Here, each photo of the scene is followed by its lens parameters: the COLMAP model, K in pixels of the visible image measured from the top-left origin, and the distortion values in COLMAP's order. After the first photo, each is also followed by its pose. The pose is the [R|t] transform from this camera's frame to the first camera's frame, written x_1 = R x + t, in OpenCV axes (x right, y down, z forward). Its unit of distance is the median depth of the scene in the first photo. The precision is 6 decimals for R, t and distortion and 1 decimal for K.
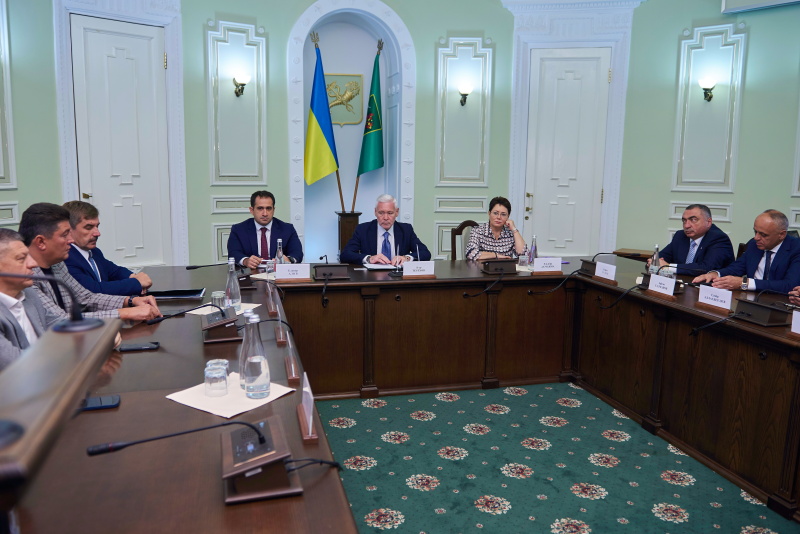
lens RADIAL K [[599.3, 0, 398.7], [0, 599.3, 257.2], [0, 0, 1]] dist [-0.065008, -0.003330]
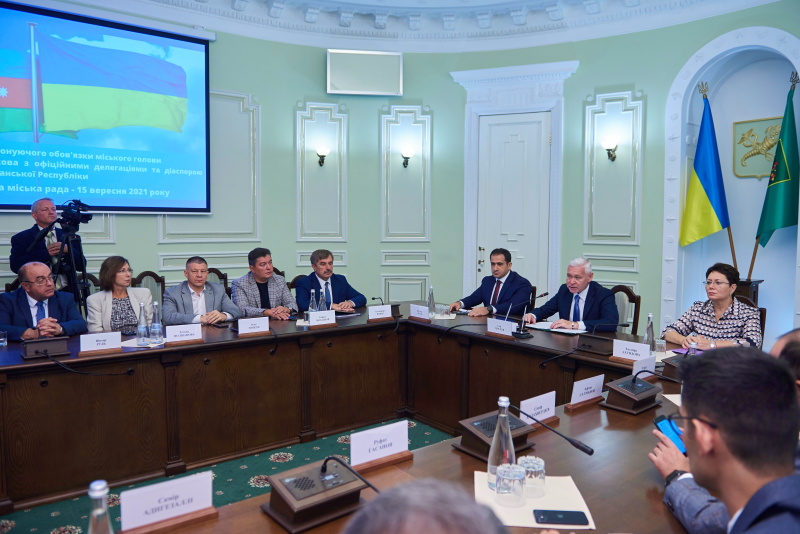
lens RADIAL K [[590.9, 0, 410.3], [0, 590.9, 266.1], [0, 0, 1]] dist [-0.056036, 0.002229]
pose [[0.446943, 0.042399, -0.893557, 0.644806], [-0.121925, 0.992442, -0.013894, -0.035709], [0.886215, 0.115157, 0.448734, 0.299066]]
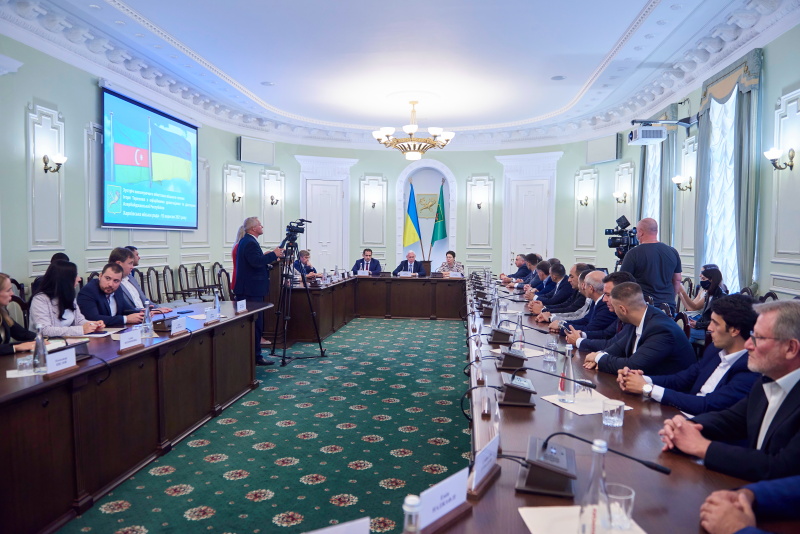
lens RADIAL K [[590.9, 0, 410.3], [0, 590.9, 266.1], [0, 0, 1]] dist [-0.056036, 0.002229]
pose [[0.955581, 0.006704, -0.294653, 0.672814], [-0.035846, 0.994963, -0.093615, 0.195975], [0.292541, 0.100019, 0.951008, -1.374773]]
